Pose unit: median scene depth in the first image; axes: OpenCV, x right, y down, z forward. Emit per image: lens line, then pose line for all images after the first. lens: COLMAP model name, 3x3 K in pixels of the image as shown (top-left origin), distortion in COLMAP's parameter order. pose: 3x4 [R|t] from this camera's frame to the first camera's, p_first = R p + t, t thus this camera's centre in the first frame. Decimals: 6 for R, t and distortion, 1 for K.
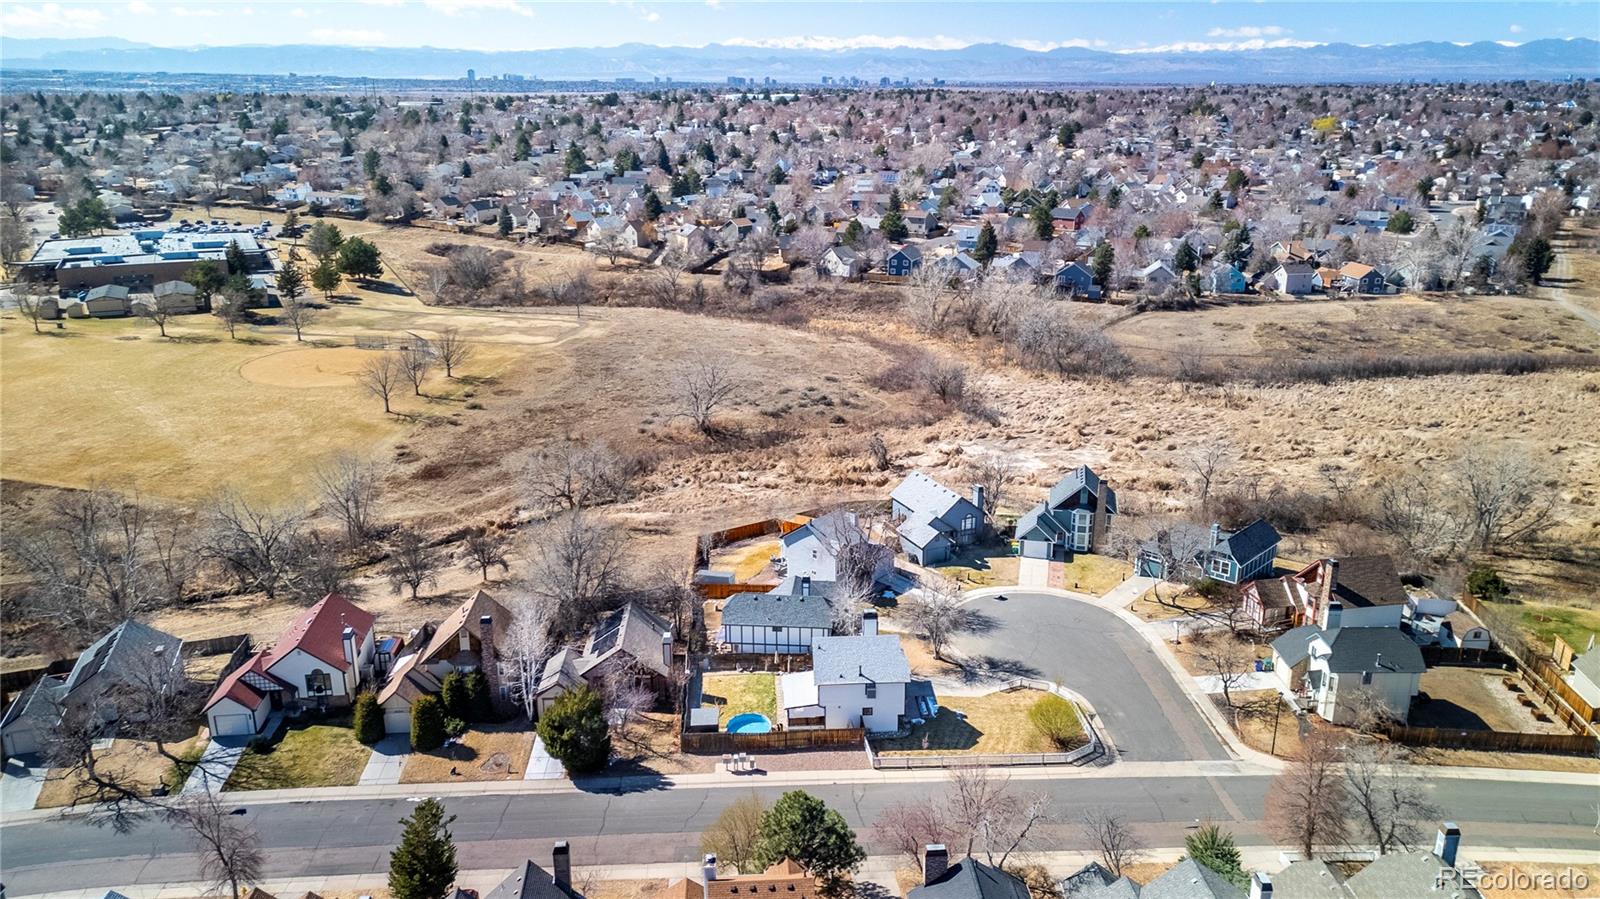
lens RADIAL K [[1130.5, 0, 774.9], [0, 1130.5, 448.9], [0, 0, 1]] dist [0.087875, -0.093874]
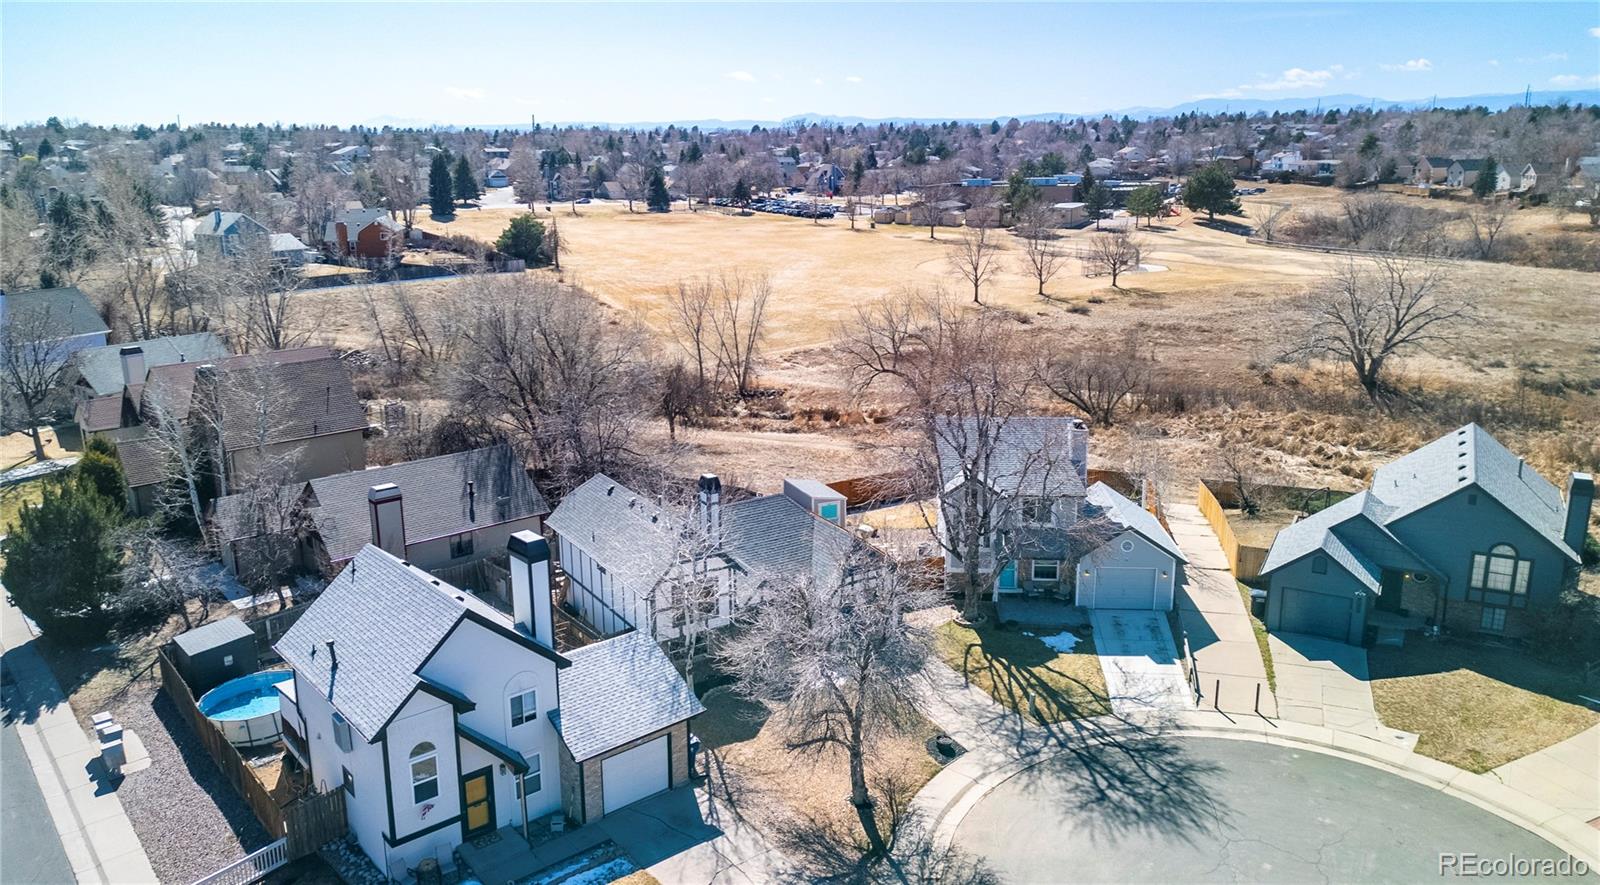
lens RADIAL K [[1159.9, 0, 766.4], [0, 1159.9, 398.9], [0, 0, 1]] dist [0.024954, -0.007241]
pose [[0.603432, 0.172920, -0.778440, 0.302341], [-0.230831, 0.972288, 0.037045, 0.054223], [0.763274, 0.157334, 0.626625, 0.621387]]
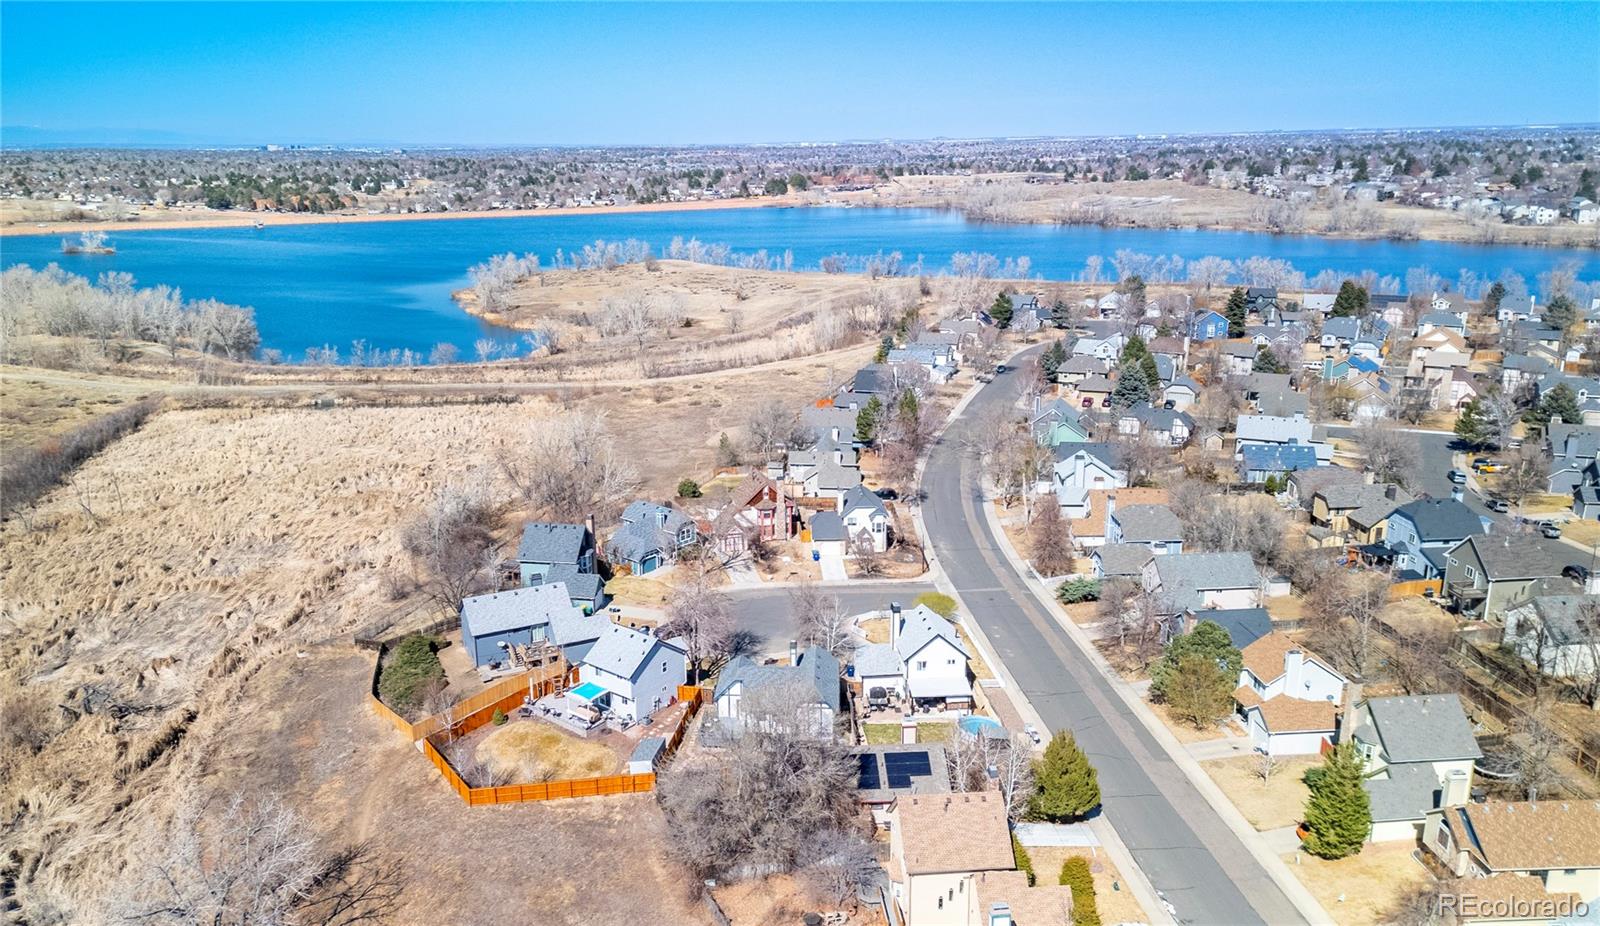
lens RADIAL K [[1194.0, 0, 800.0], [0, 1194.0, 463.0], [0, 0, 1]] dist [0.008036, -0.002849]
pose [[-0.081954, -0.246568, 0.965654, -0.762699], [0.301180, 0.917485, 0.259830, -0.239388], [-0.950039, 0.312130, -0.000930, 0.787735]]
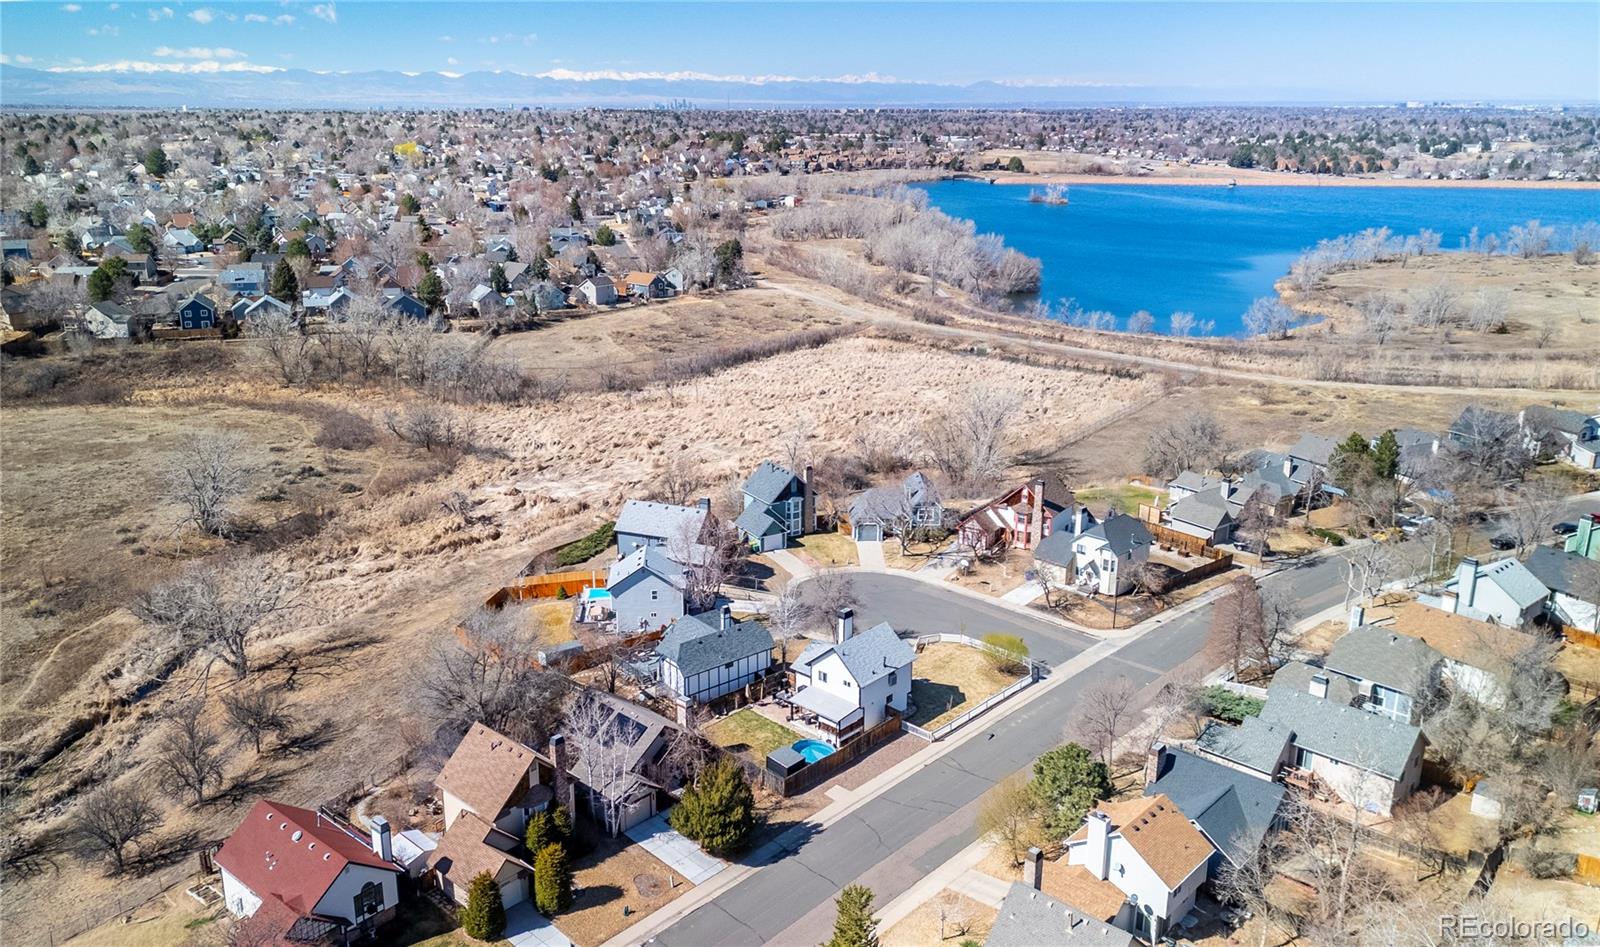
lens RADIAL K [[1216.4, 0, 741.2], [0, 1216.4, 474.6], [0, 0, 1]] dist [0.040456, -0.059037]
pose [[0.724771, -0.192686, 0.661497, -0.520447], [0.204814, 0.976950, 0.060169, -0.047241], [-0.657844, 0.091875, 0.747530, 0.169920]]
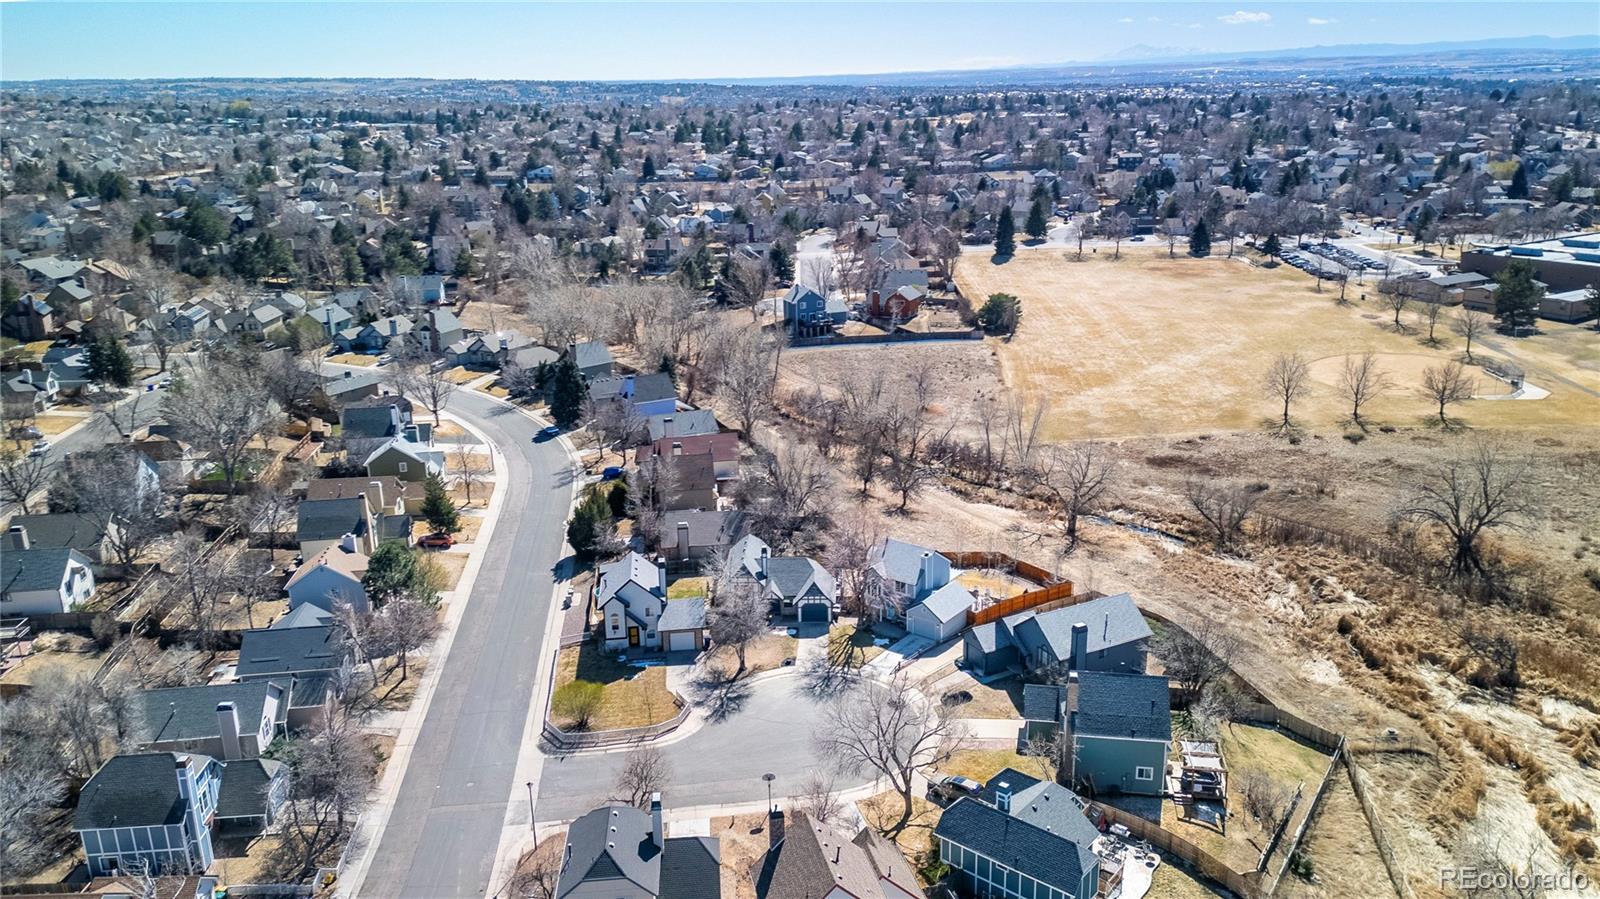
lens RADIAL K [[1130.5, 0, 774.9], [0, 1130.5, 448.9], [0, 0, 1]] dist [0.087875, -0.093874]
pose [[0.075299, 0.292267, -0.953368, 0.843847], [-0.279750, 0.923878, 0.261131, -0.209657], [0.957115, 0.247042, 0.151329, 0.686689]]
